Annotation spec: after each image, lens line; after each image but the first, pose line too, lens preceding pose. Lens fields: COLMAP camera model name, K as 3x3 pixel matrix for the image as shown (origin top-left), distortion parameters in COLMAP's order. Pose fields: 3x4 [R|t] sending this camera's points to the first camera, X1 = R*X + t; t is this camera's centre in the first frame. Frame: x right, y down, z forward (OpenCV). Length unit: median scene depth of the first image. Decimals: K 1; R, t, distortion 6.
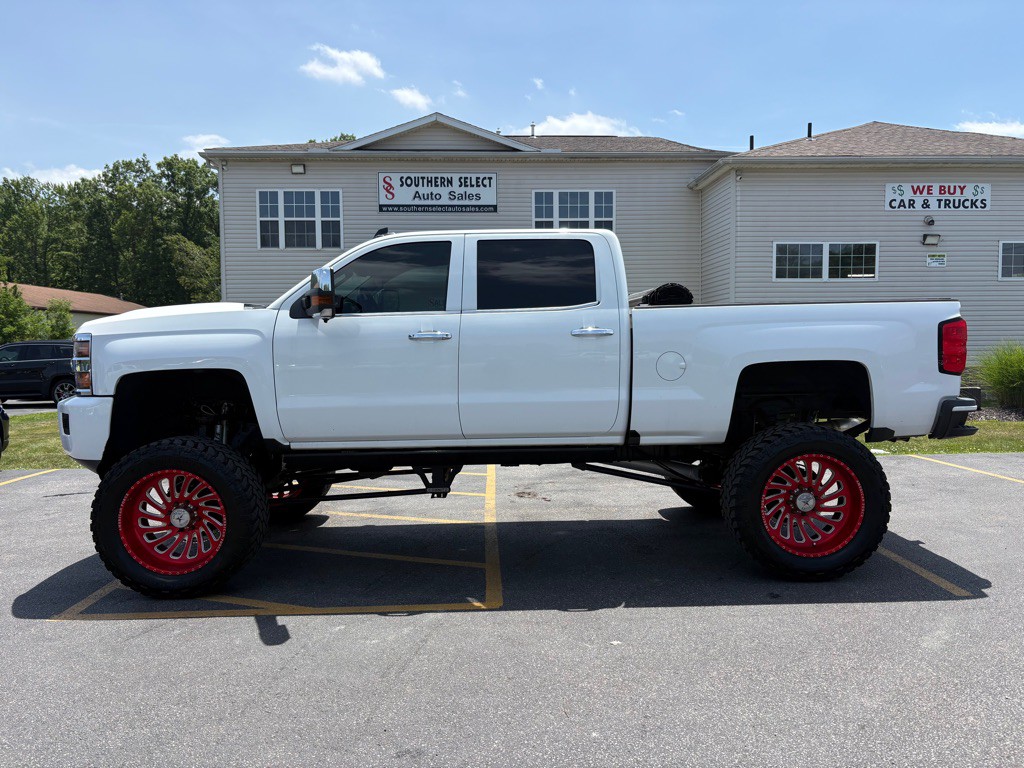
lens RADIAL K [[776.9, 0, 513.5], [0, 776.9, 383.2], [0, 0, 1]] dist [0.035546, -0.036569]
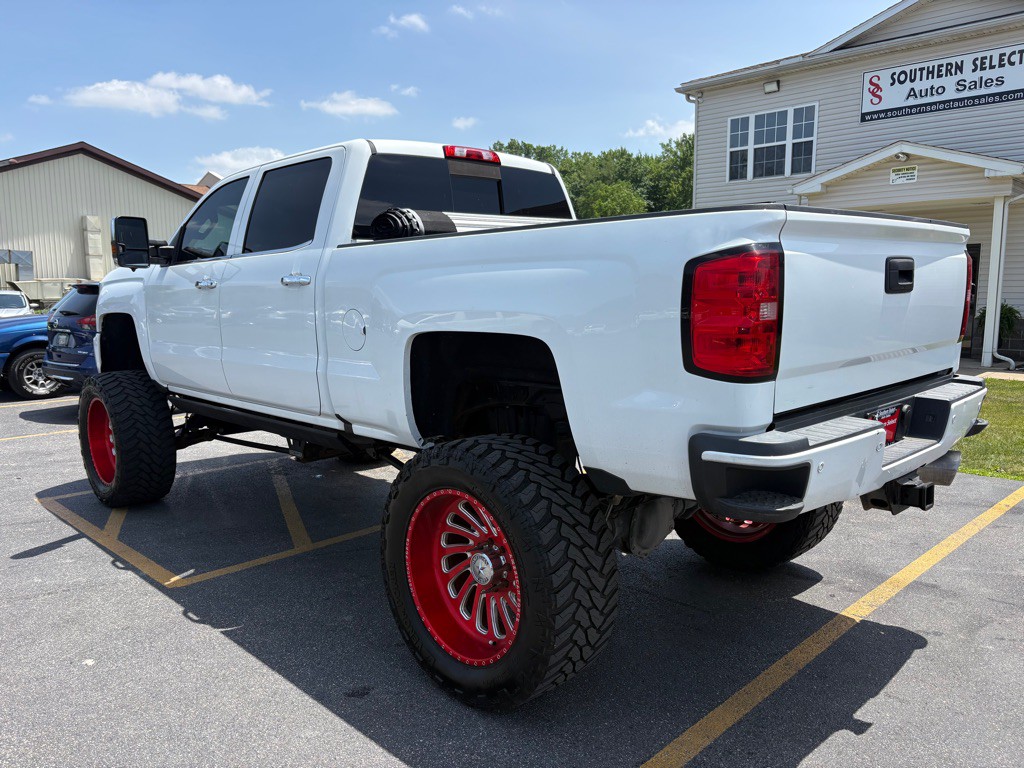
lens RADIAL K [[776.9, 0, 506.5], [0, 776.9, 386.6], [0, 0, 1]] dist [0.035546, -0.036569]
pose [[0.681392, 0.099716, -0.725095, 0.207942], [-0.038631, 0.994195, 0.100420, -0.011903], [0.730899, -0.040414, 0.681288, 0.159474]]
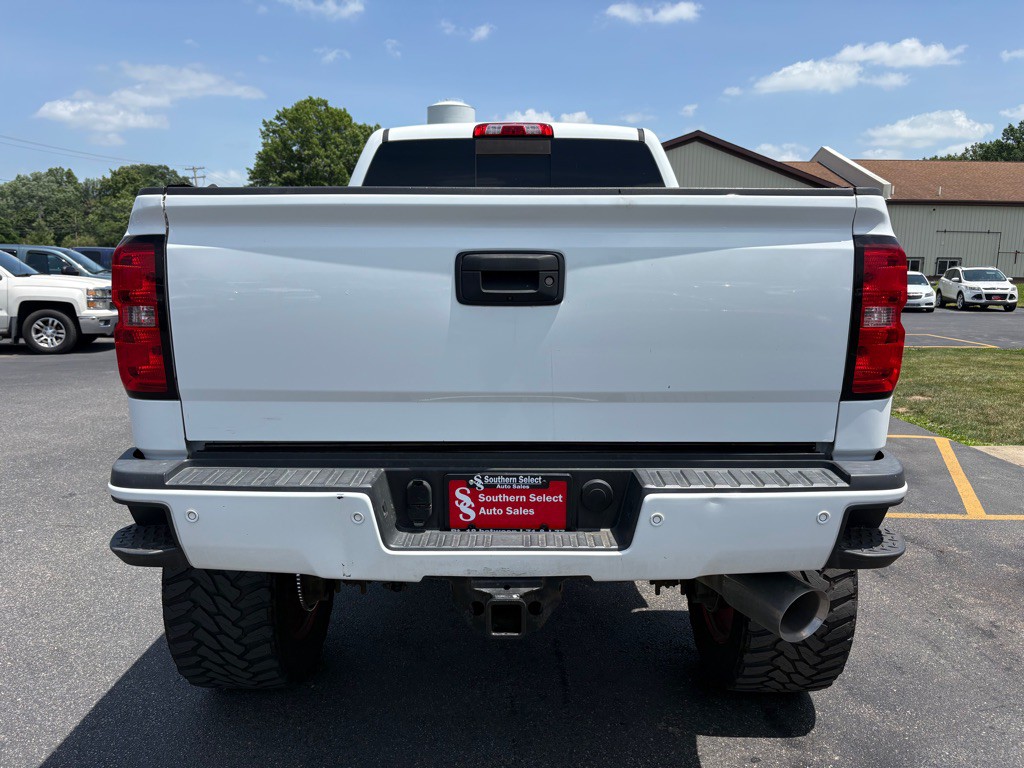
lens RADIAL K [[776.9, 0, 512.2], [0, 776.9, 379.6], [0, 0, 1]] dist [0.035546, -0.036569]
pose [[-0.024059, 0.161025, -0.986657, 0.245127], [-0.064306, 0.984650, 0.162265, -0.023575], [0.997640, 0.067352, -0.013334, 0.310804]]
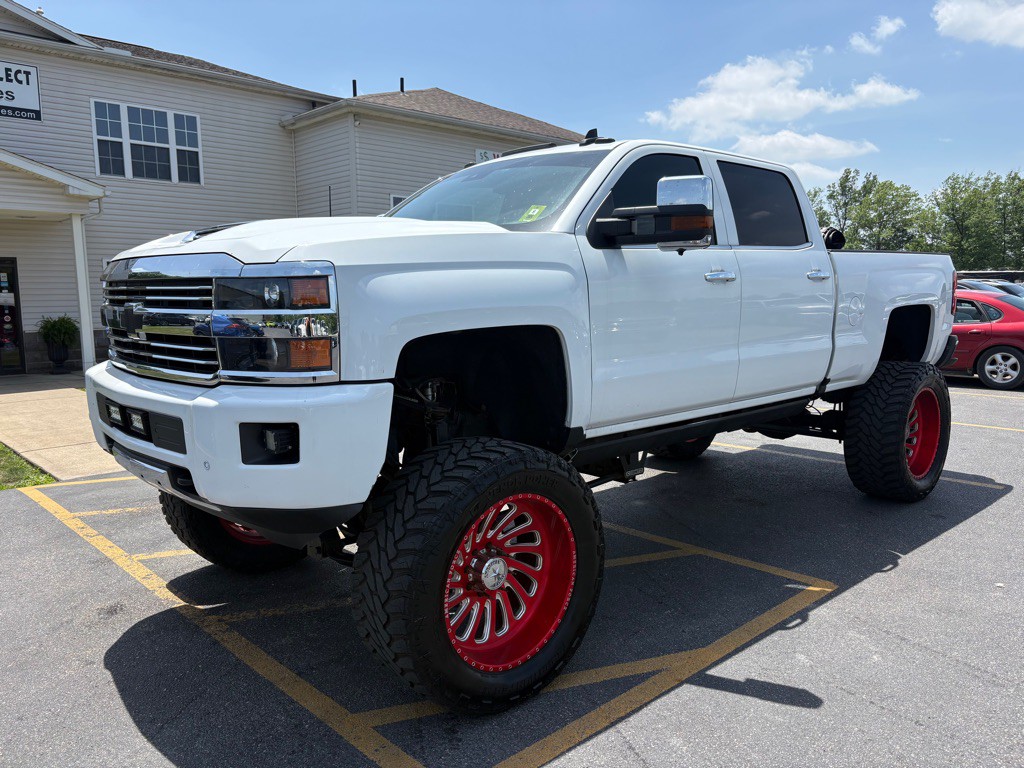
lens RADIAL K [[776.9, 0, 511.2], [0, 776.9, 386.8], [0, 0, 1]] dist [0.035546, -0.036569]
pose [[0.751038, -0.076975, 0.655757, -0.203477], [0.038291, 0.996587, 0.073128, -0.003825], [-0.659148, -0.029812, 0.751422, 0.137921]]
